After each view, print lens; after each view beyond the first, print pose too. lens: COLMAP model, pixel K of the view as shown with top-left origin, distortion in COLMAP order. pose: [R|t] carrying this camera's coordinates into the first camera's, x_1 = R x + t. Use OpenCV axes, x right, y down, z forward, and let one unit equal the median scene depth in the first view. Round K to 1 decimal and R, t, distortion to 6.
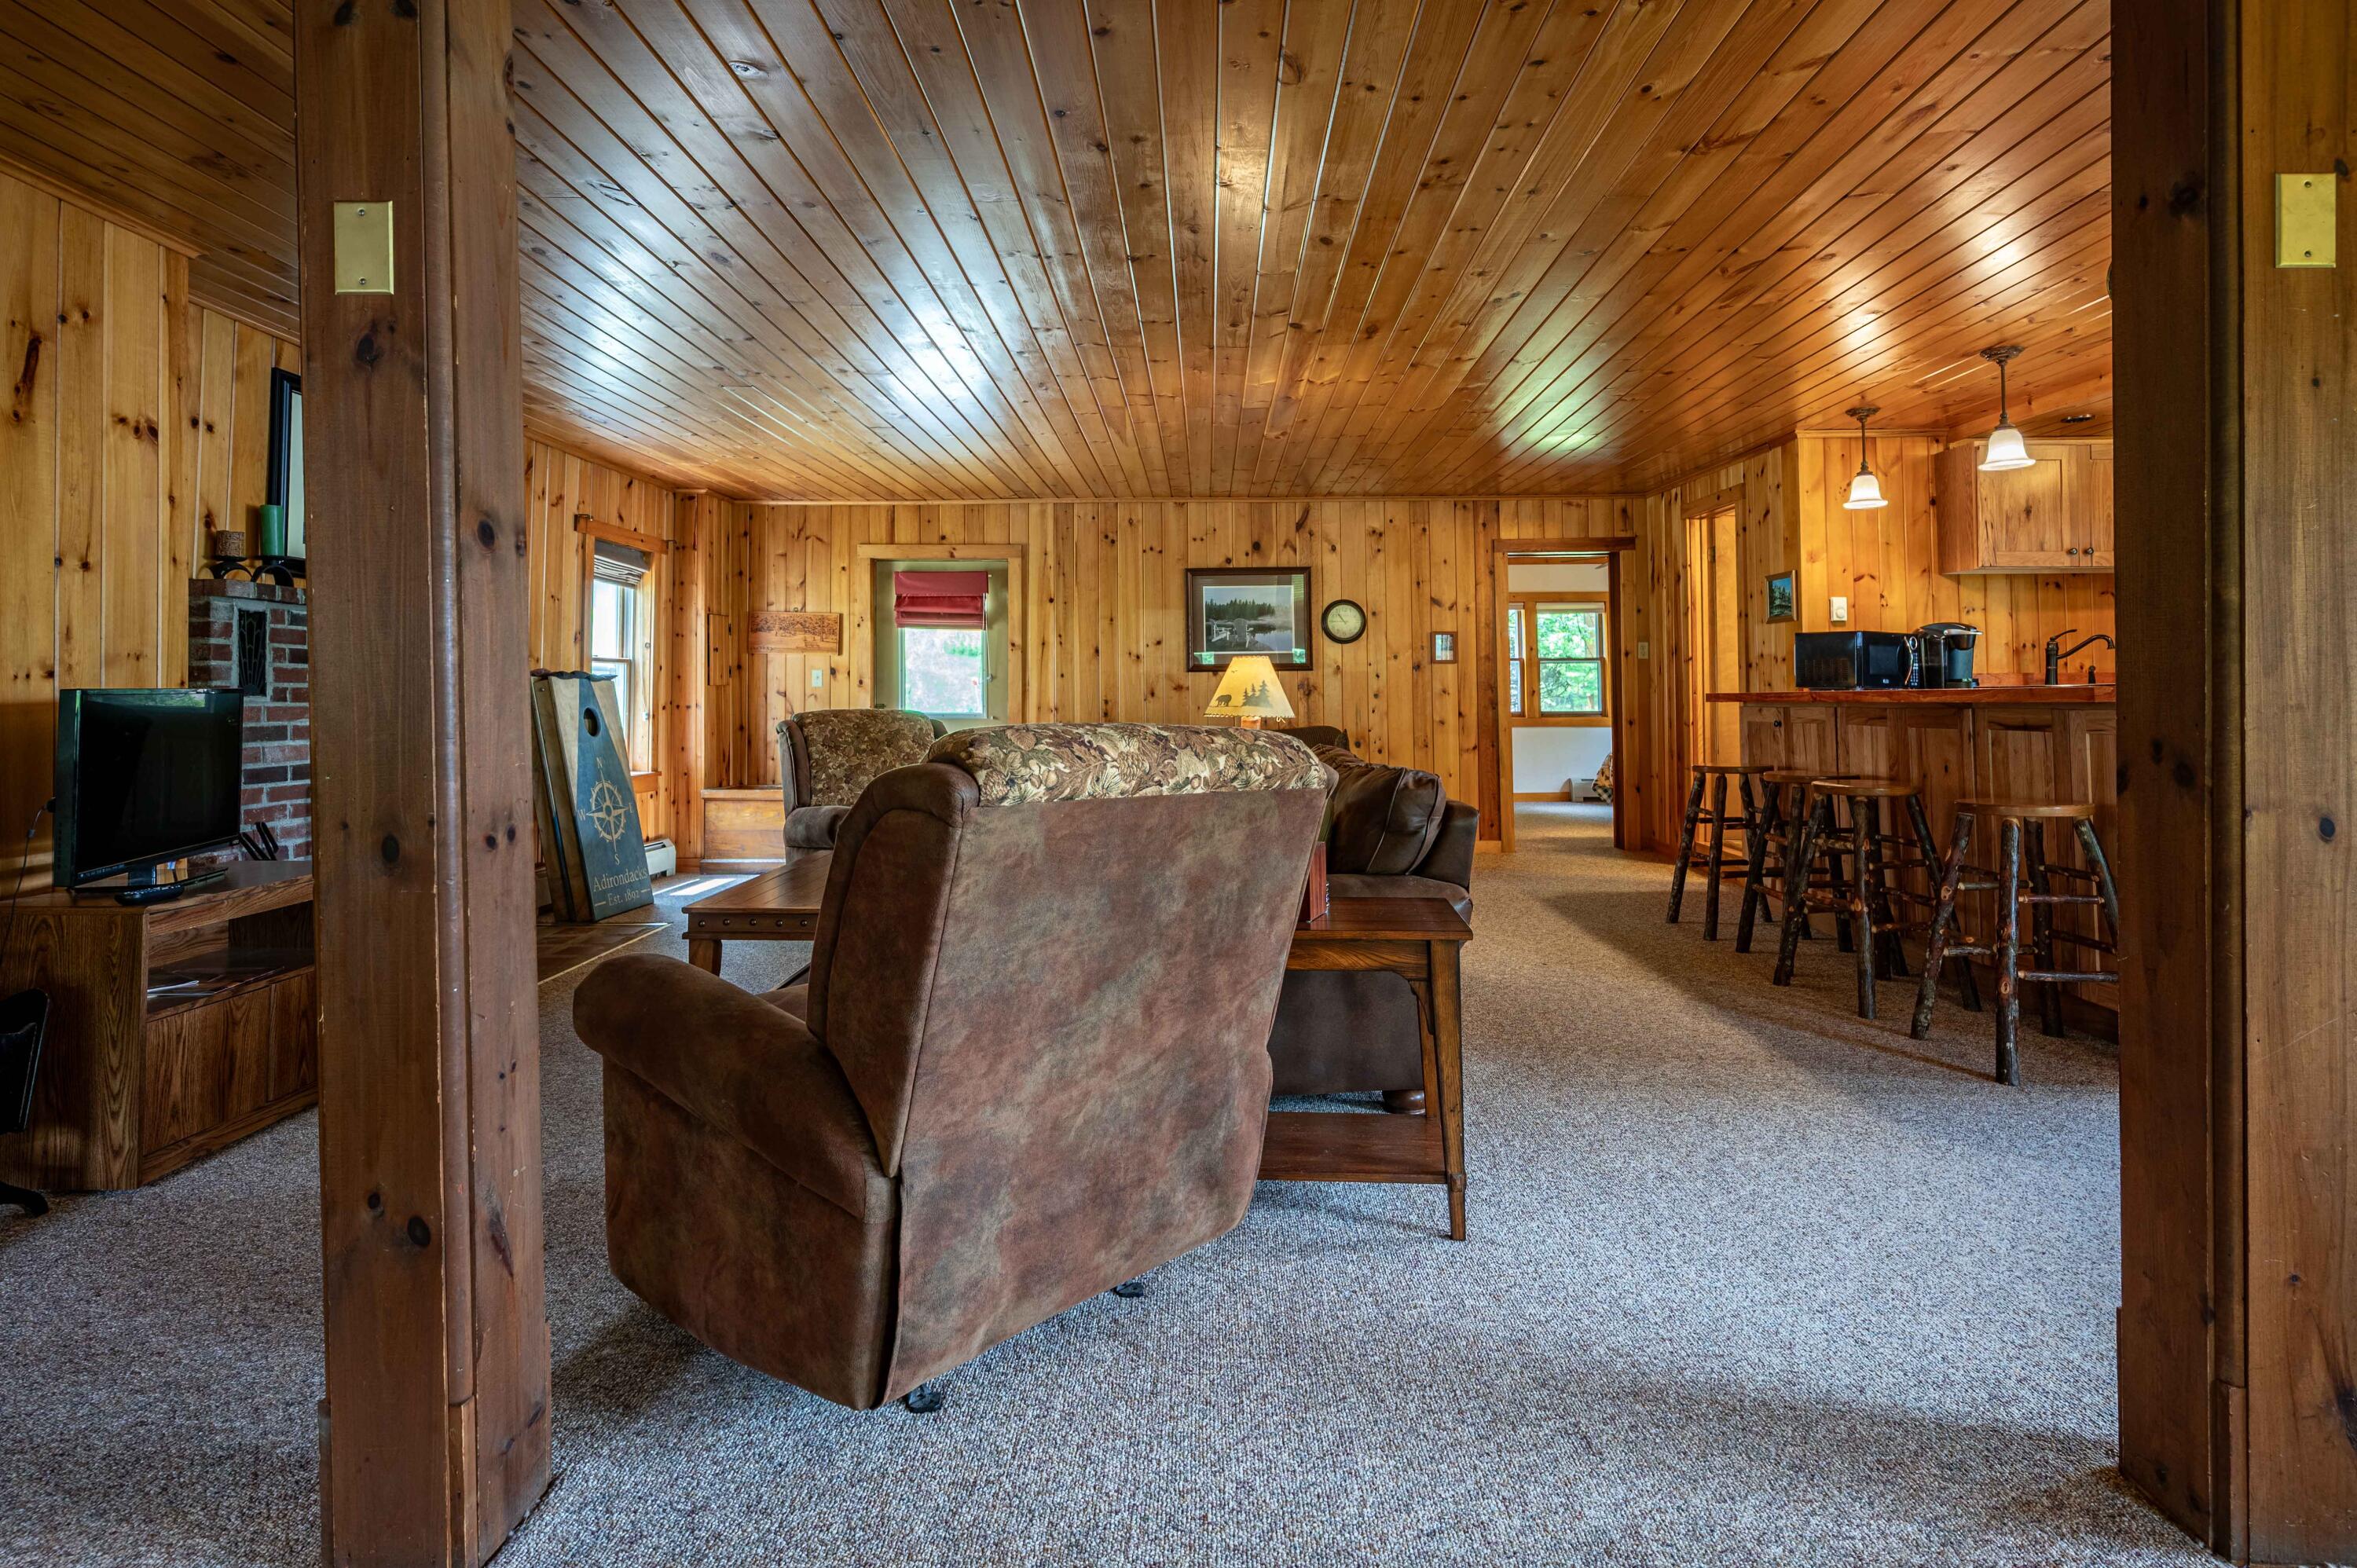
lens RADIAL K [[1185.4, 0, 1182.7], [0, 1185.4, 638.1], [0, 0, 1]] dist [-0.001664, 0.000343]
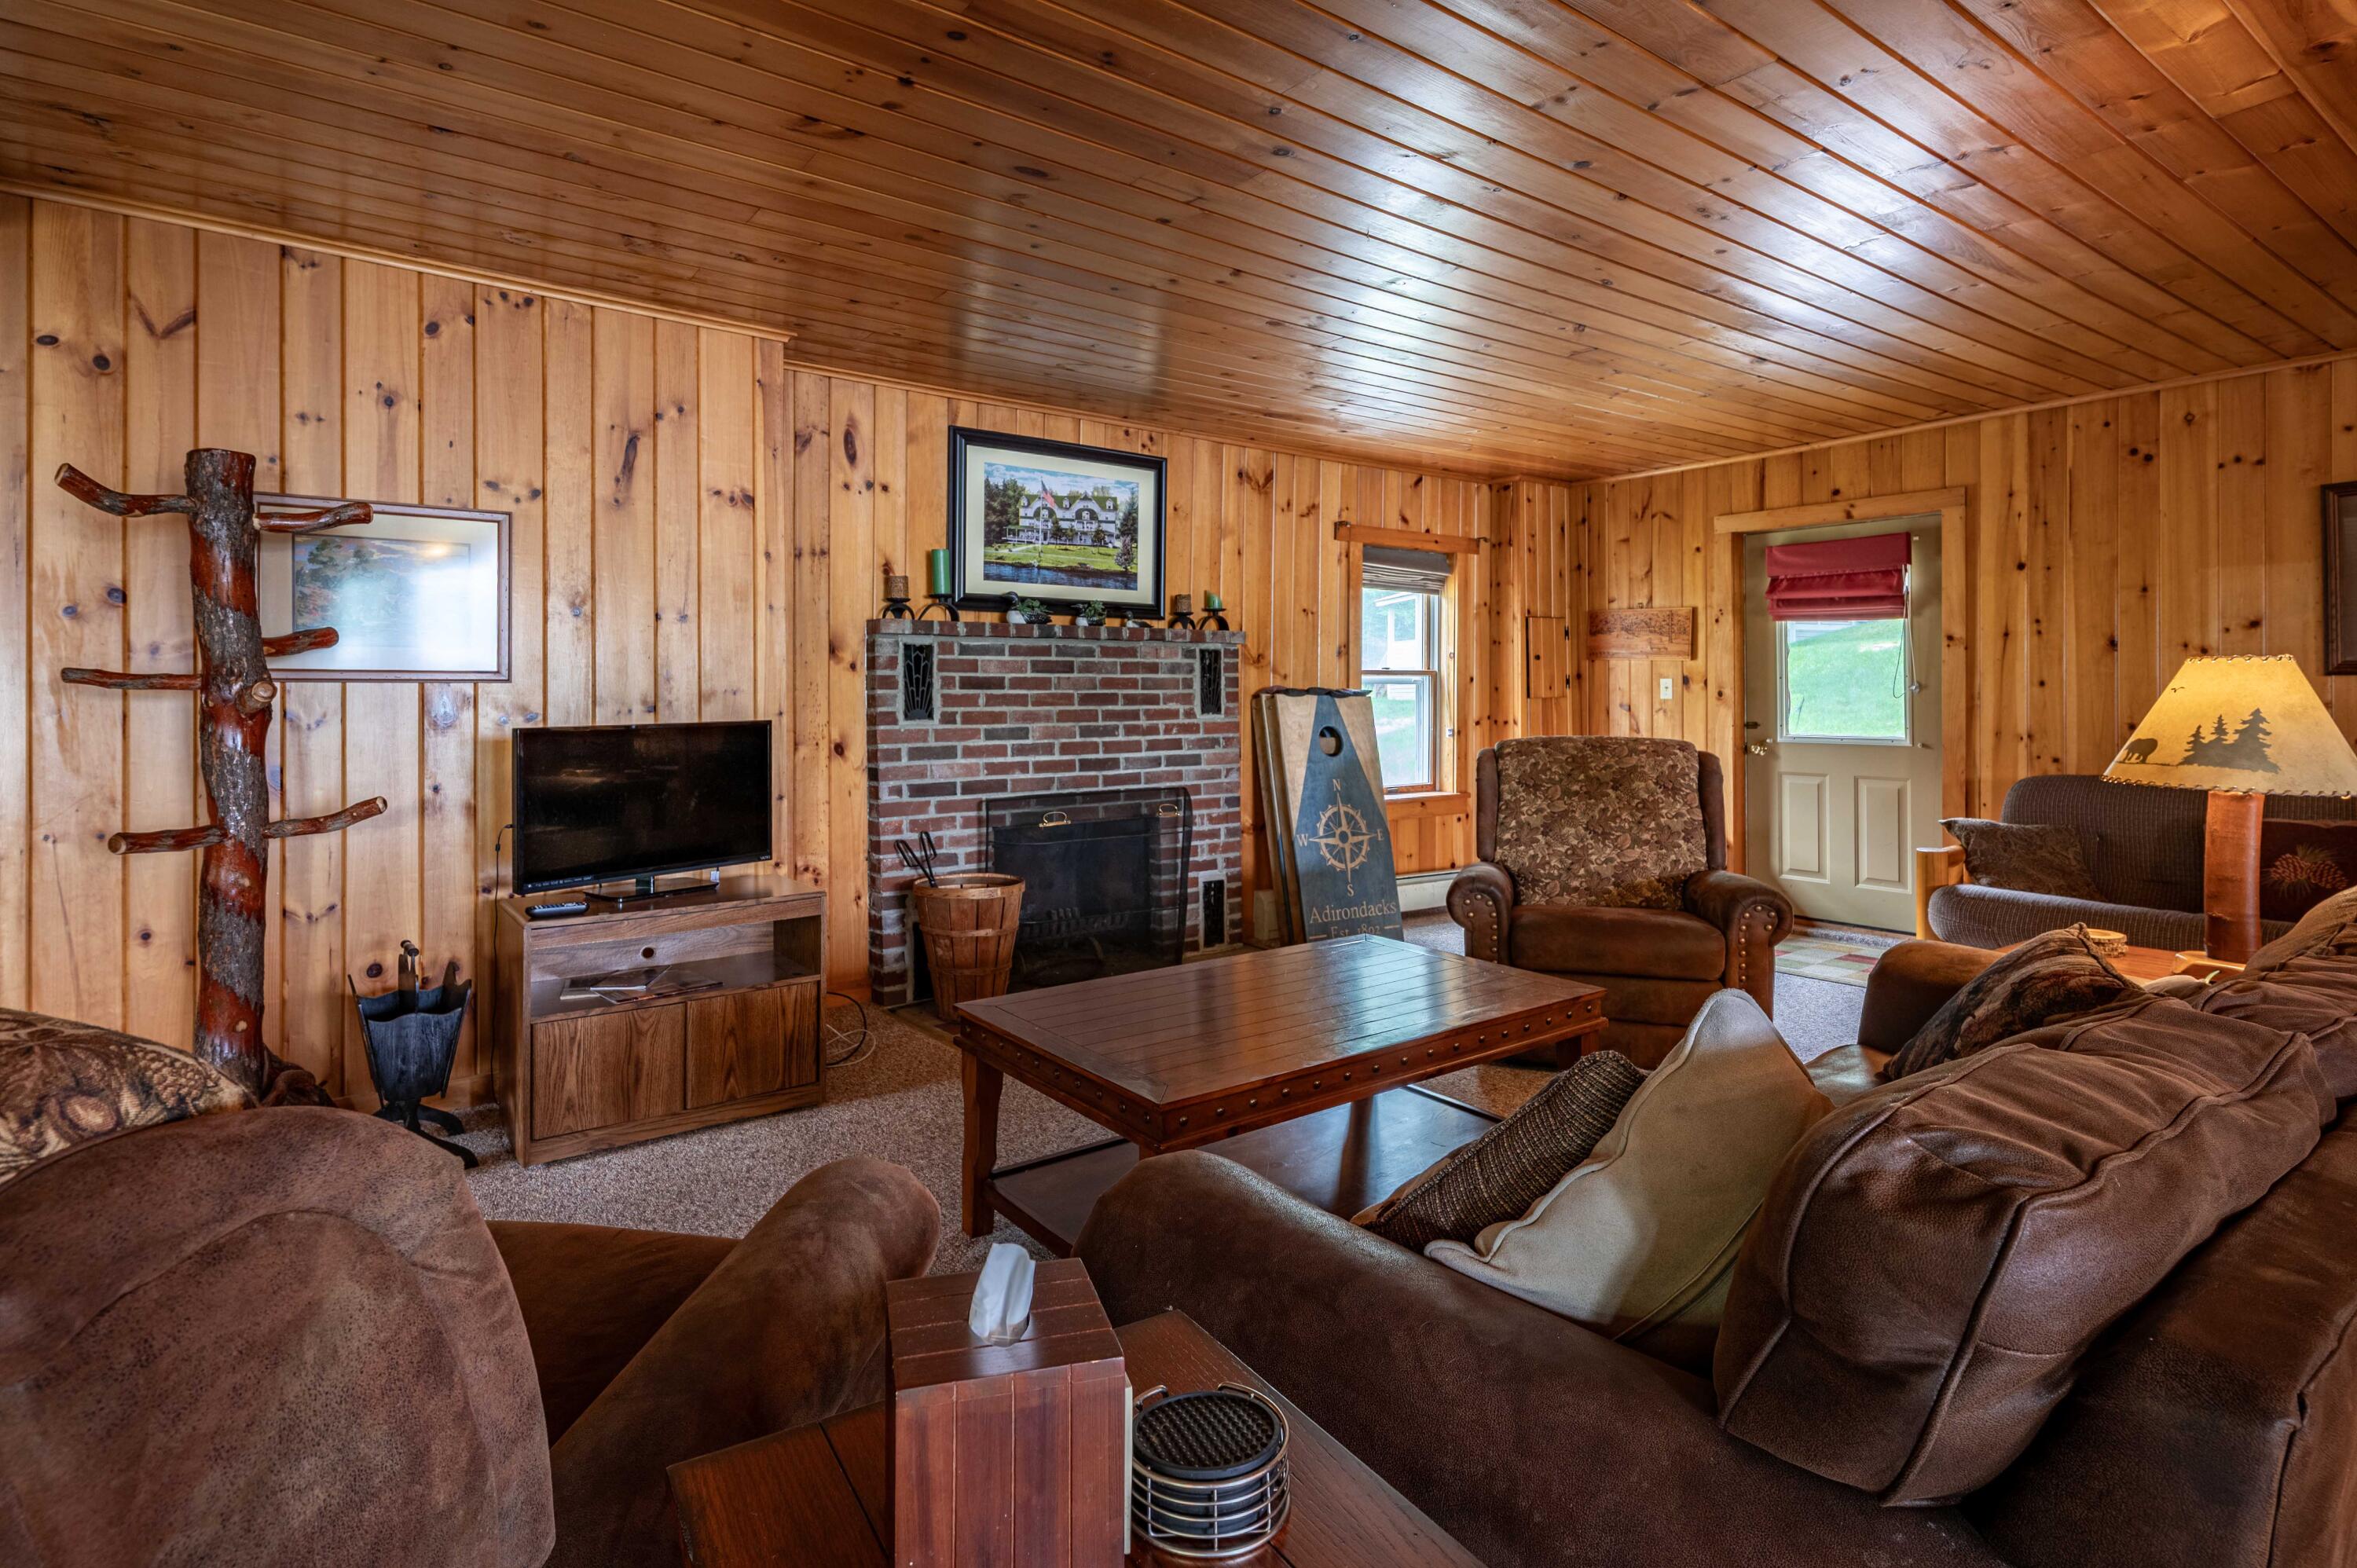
lens RADIAL K [[1136.5, 0, 1139.7], [0, 1136.5, 690.4], [0, 0, 1]] dist [-0.000197, 0.001239]
pose [[0.591124, -0.001410, -0.806579, 0.144119], [0.039435, 0.998853, 0.027156, -0.000309], [0.805616, -0.047860, 0.590502, 0.349227]]
